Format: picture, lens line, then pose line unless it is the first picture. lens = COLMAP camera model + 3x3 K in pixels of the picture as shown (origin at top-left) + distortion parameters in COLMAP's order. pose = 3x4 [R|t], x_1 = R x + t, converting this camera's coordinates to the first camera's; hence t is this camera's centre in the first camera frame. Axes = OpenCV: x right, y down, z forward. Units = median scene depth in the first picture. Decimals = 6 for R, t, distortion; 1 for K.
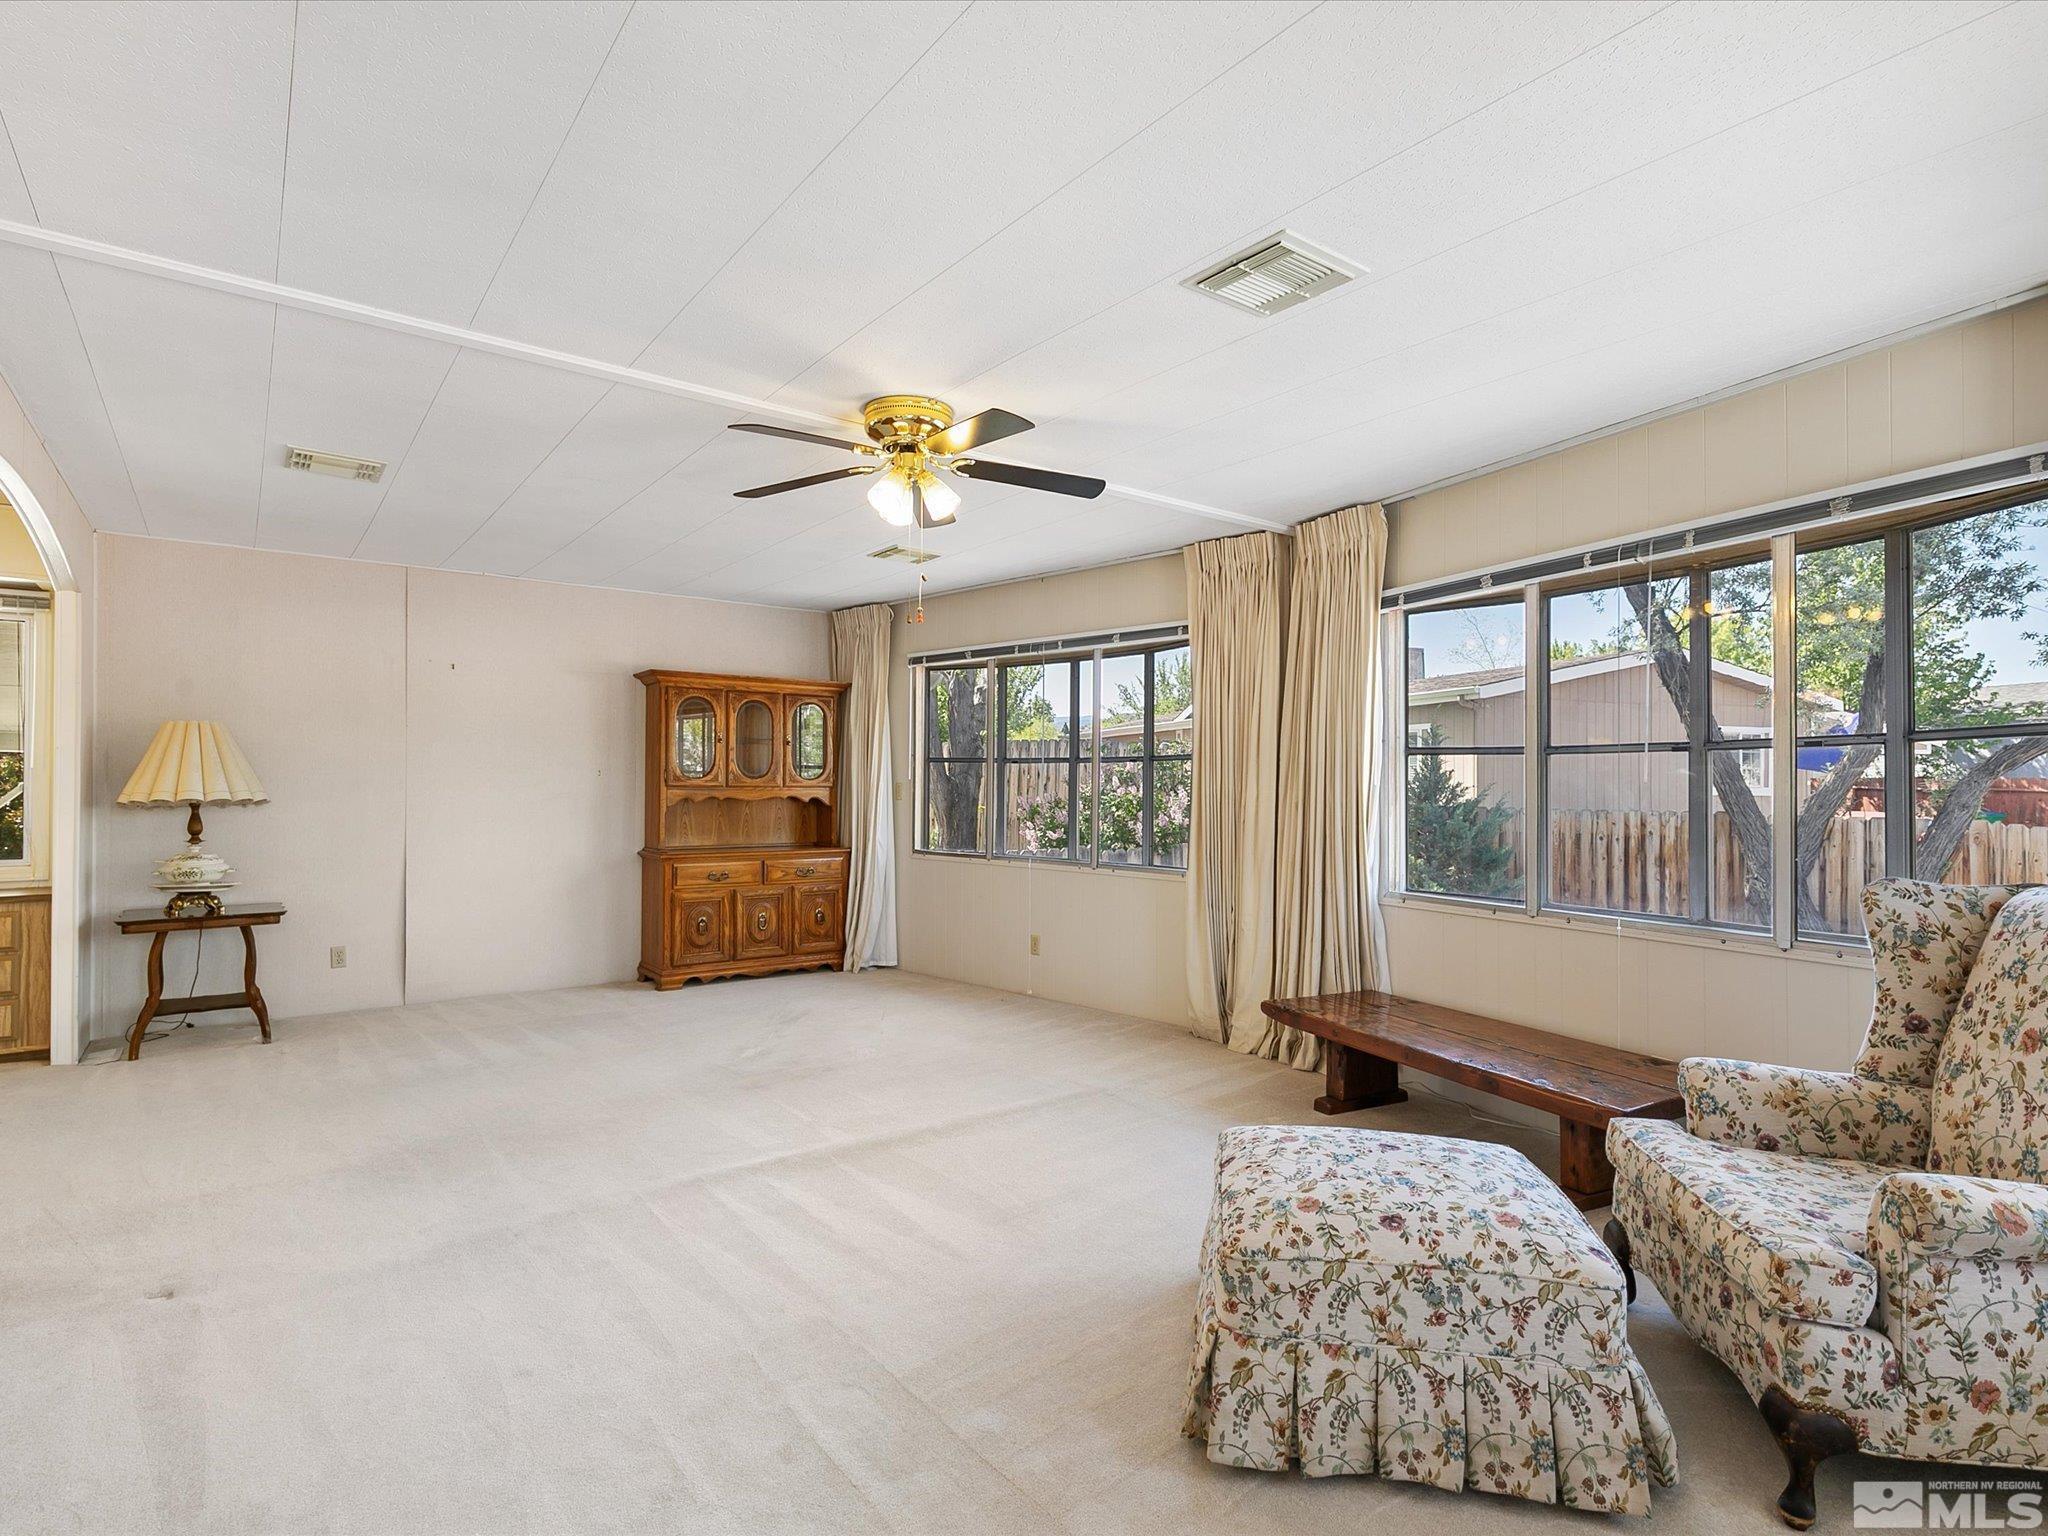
lens RADIAL K [[1043.4, 0, 1019.1], [0, 1043.4, 759.1], [0, 0, 1]] dist [0.024958, -0.011549]
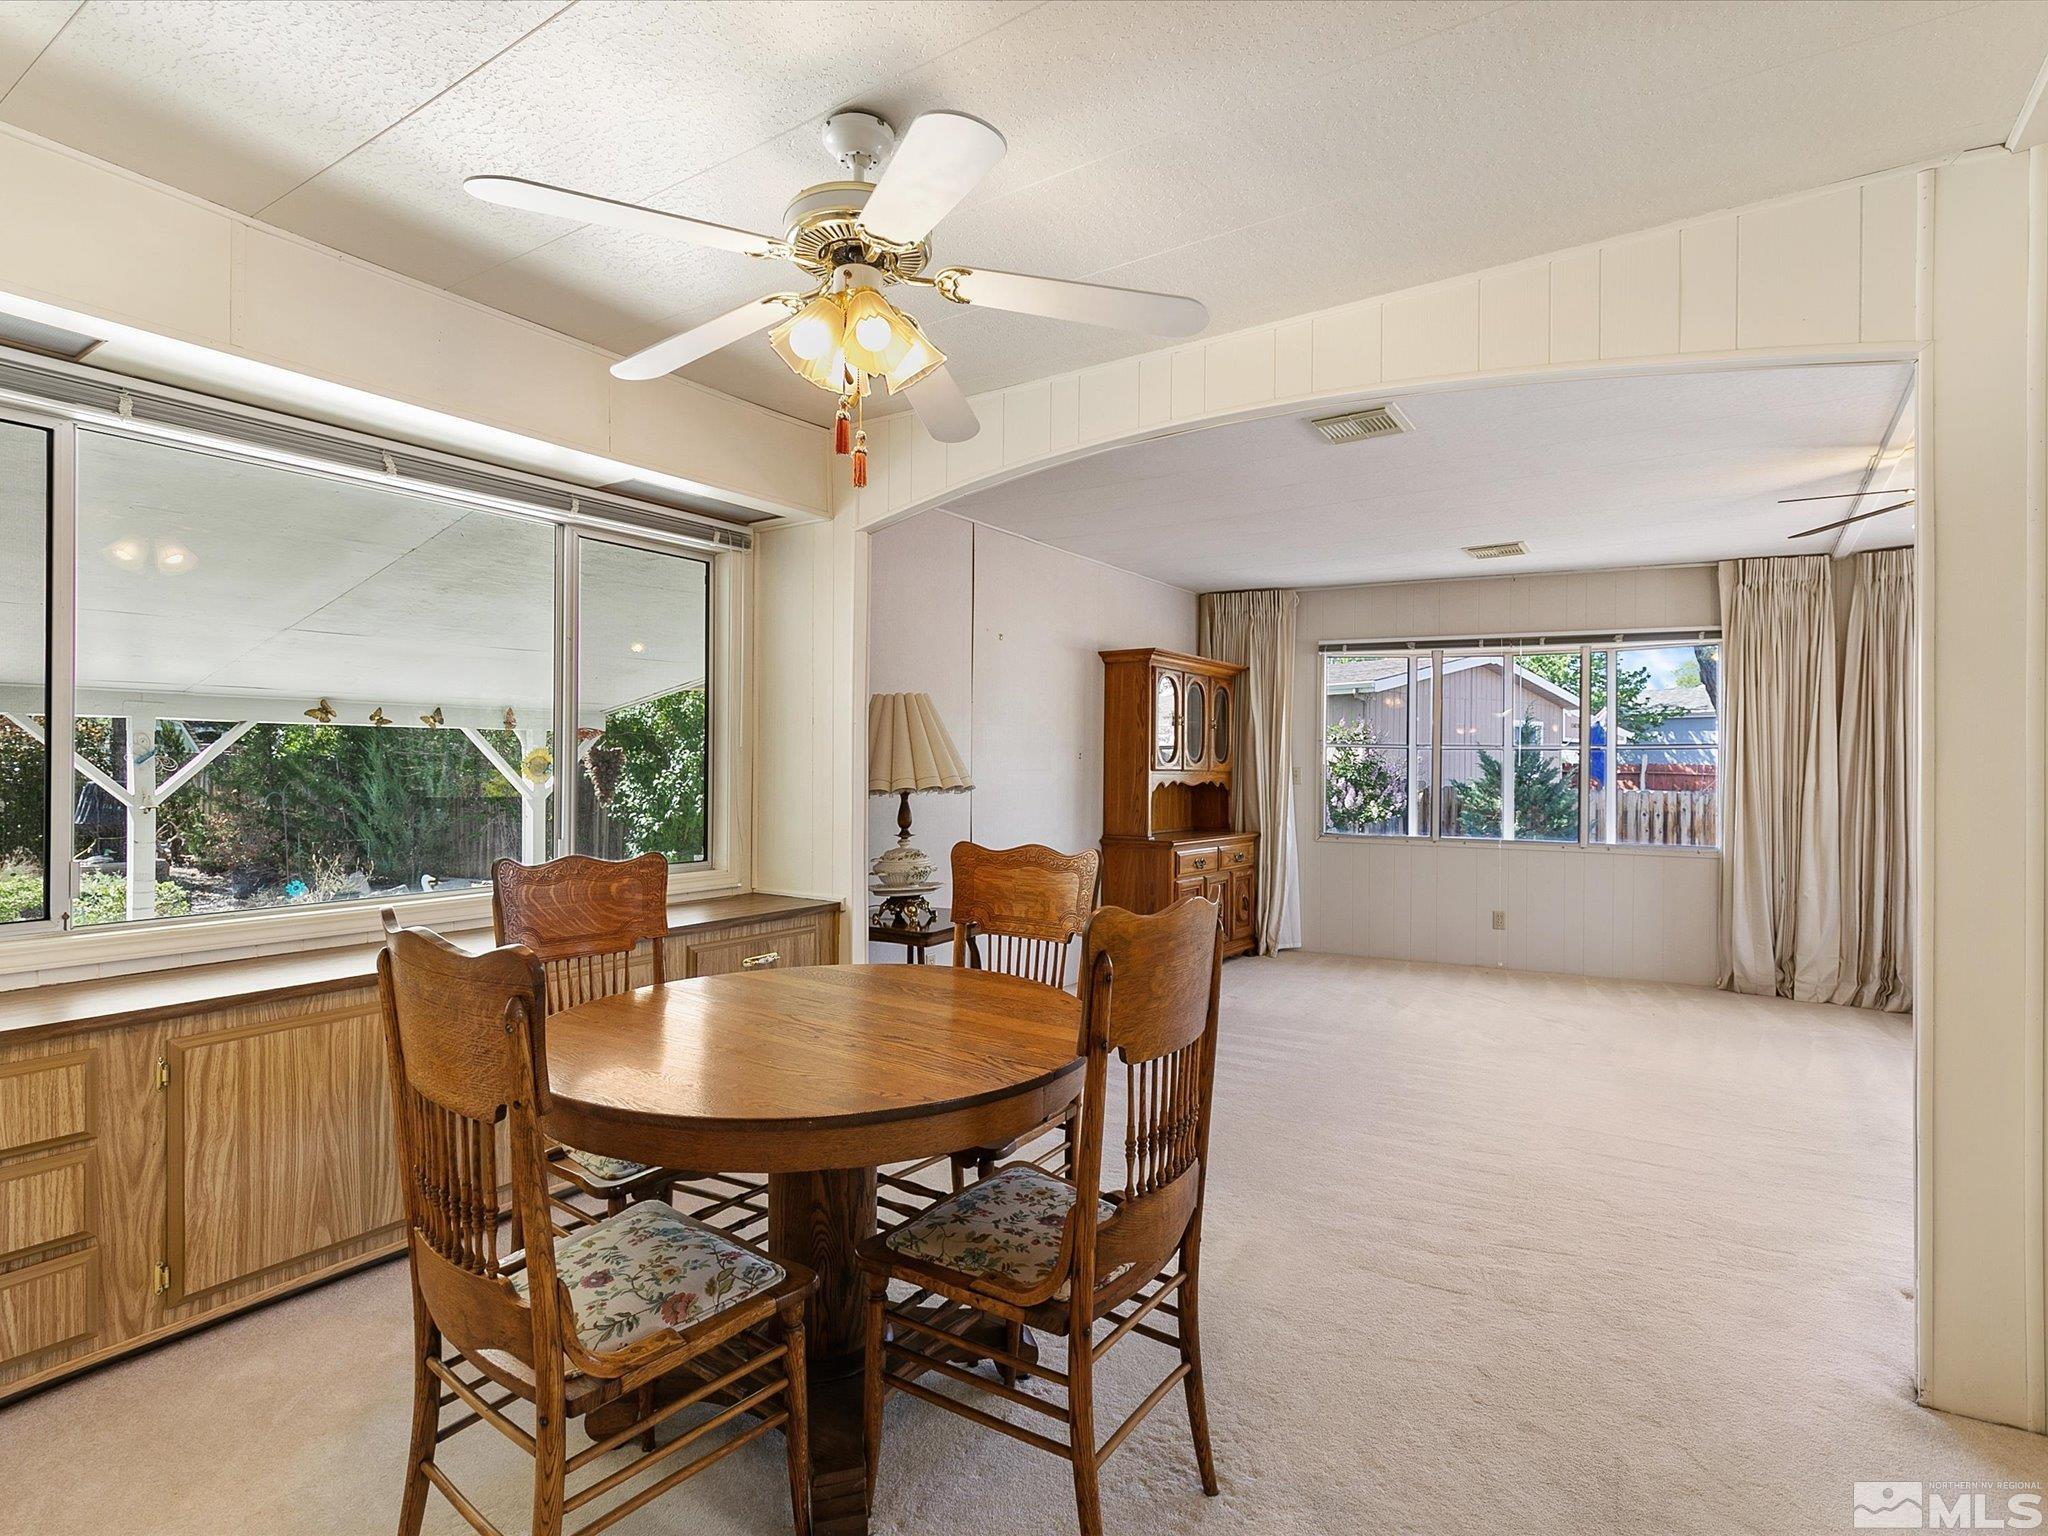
lens RADIAL K [[1043.4, 0, 1019.1], [0, 1043.4, 759.1], [0, 0, 1]] dist [0.024958, -0.011549]
pose [[0.944330, 0.006239, 0.328940, -0.798026], [-0.012248, 0.999794, 0.016199, 0.001520], [-0.328772, -0.019326, 0.944212, 0.147883]]
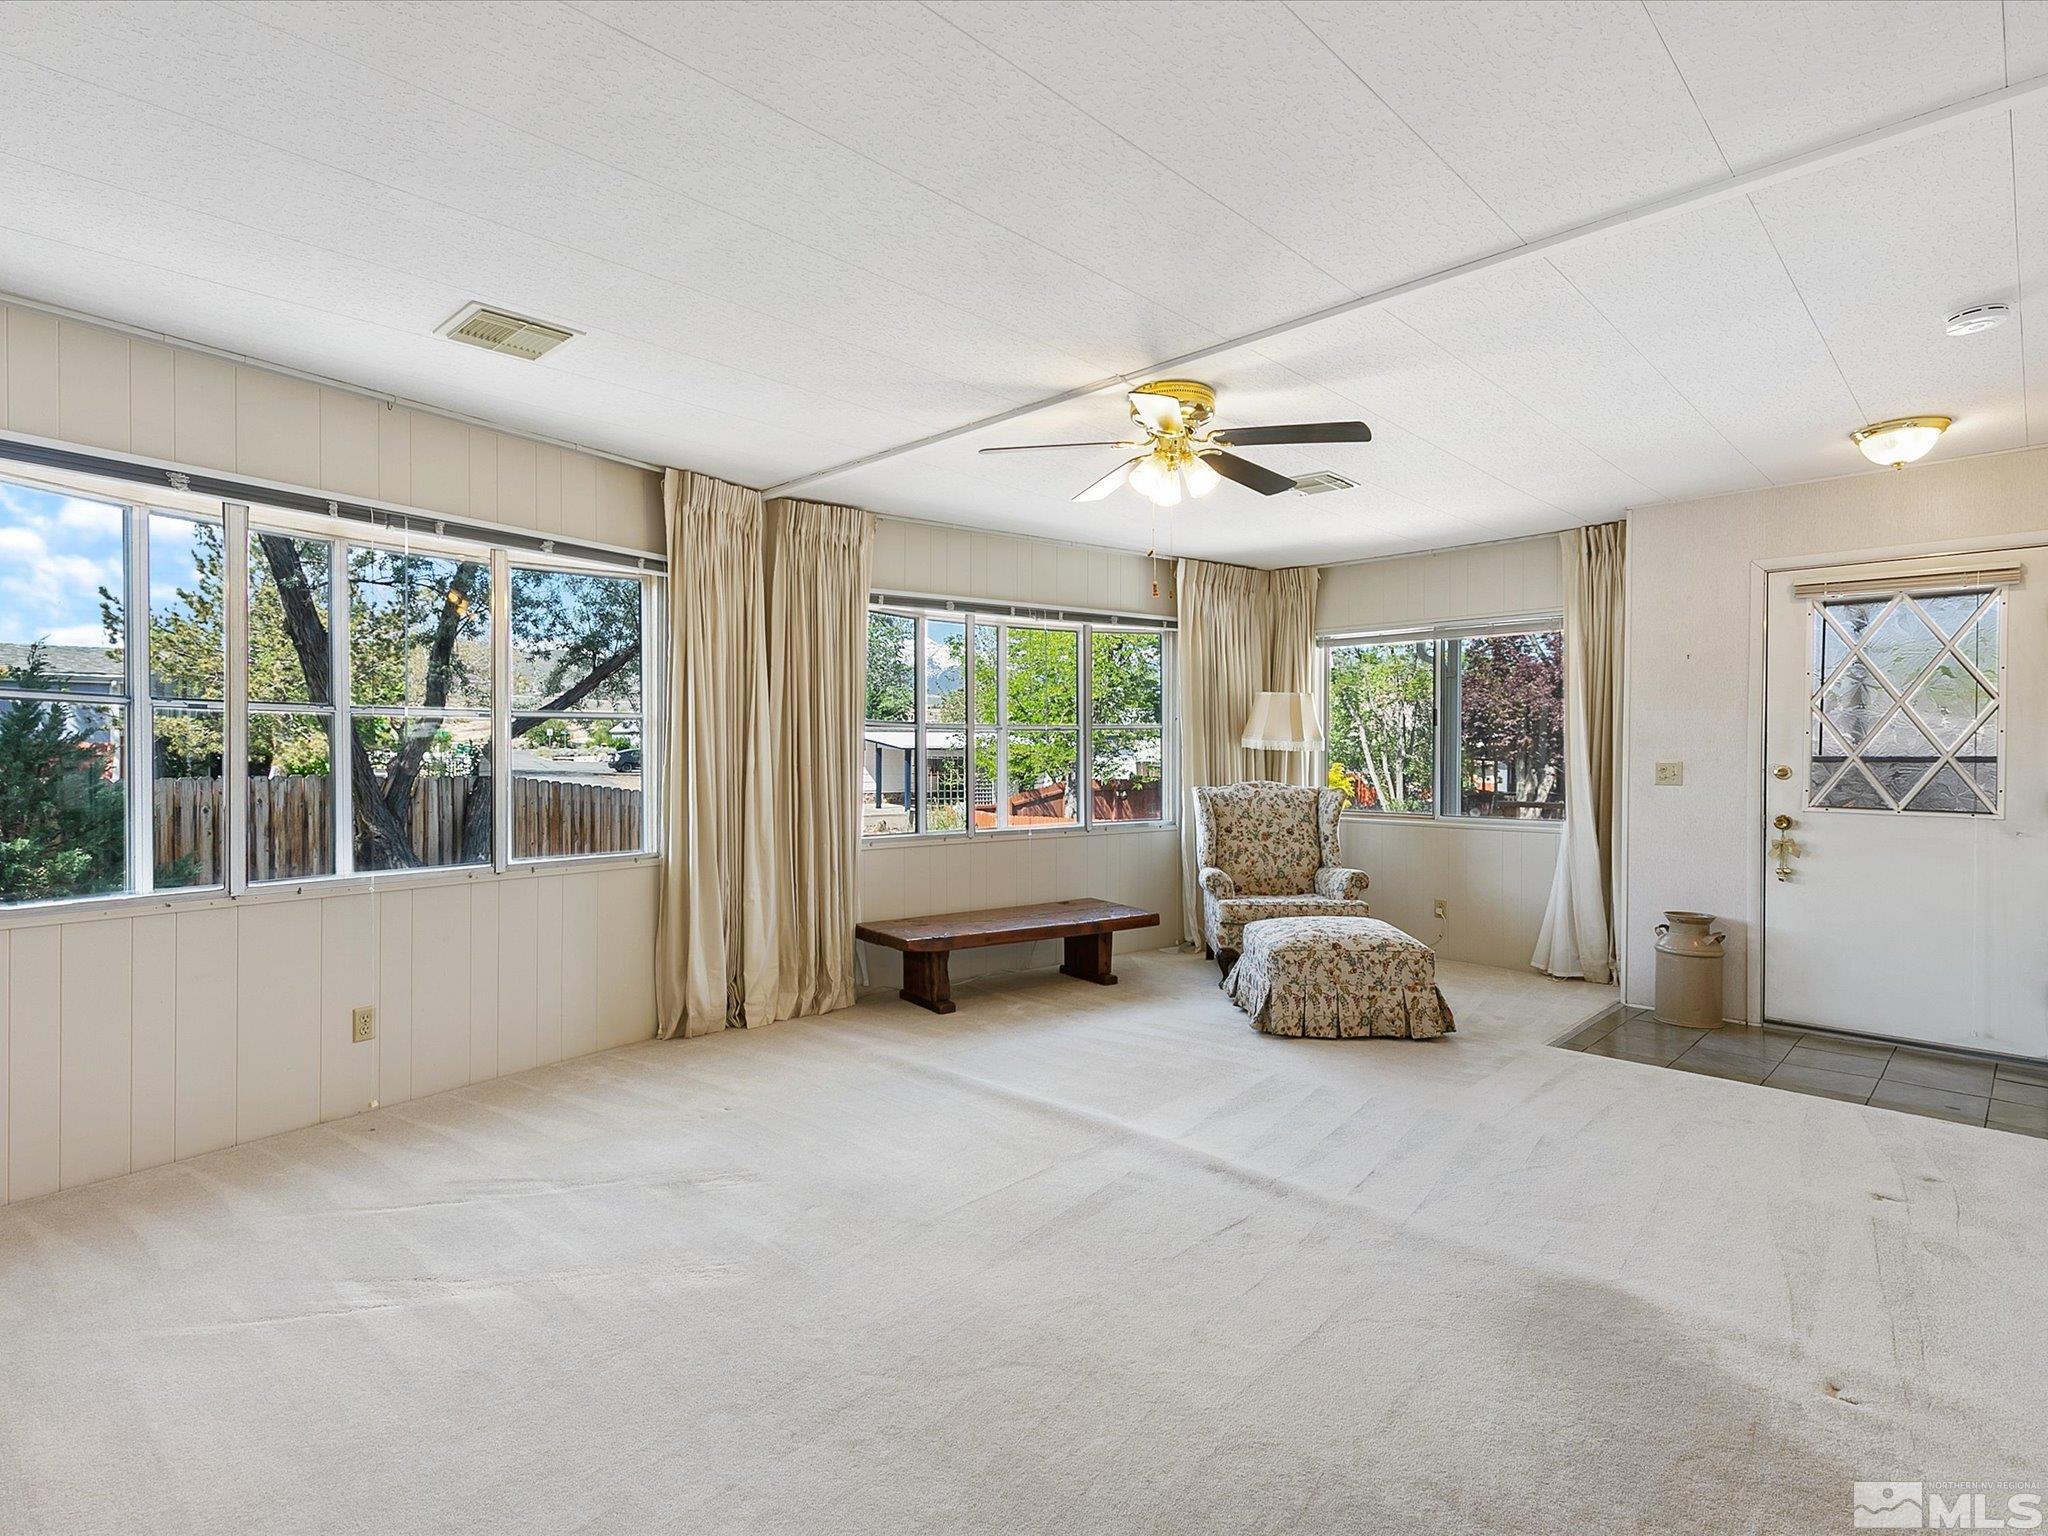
lens RADIAL K [[1043.4, 0, 1019.1], [0, 1043.4, 759.1], [0, 0, 1]] dist [0.024958, -0.011549]
pose [[-0.154903, -0.010909, 0.987869, -0.620454], [-0.024662, 0.999670, 0.007172, 0.015318], [-0.987622, -0.023252, -0.155121, 0.725257]]
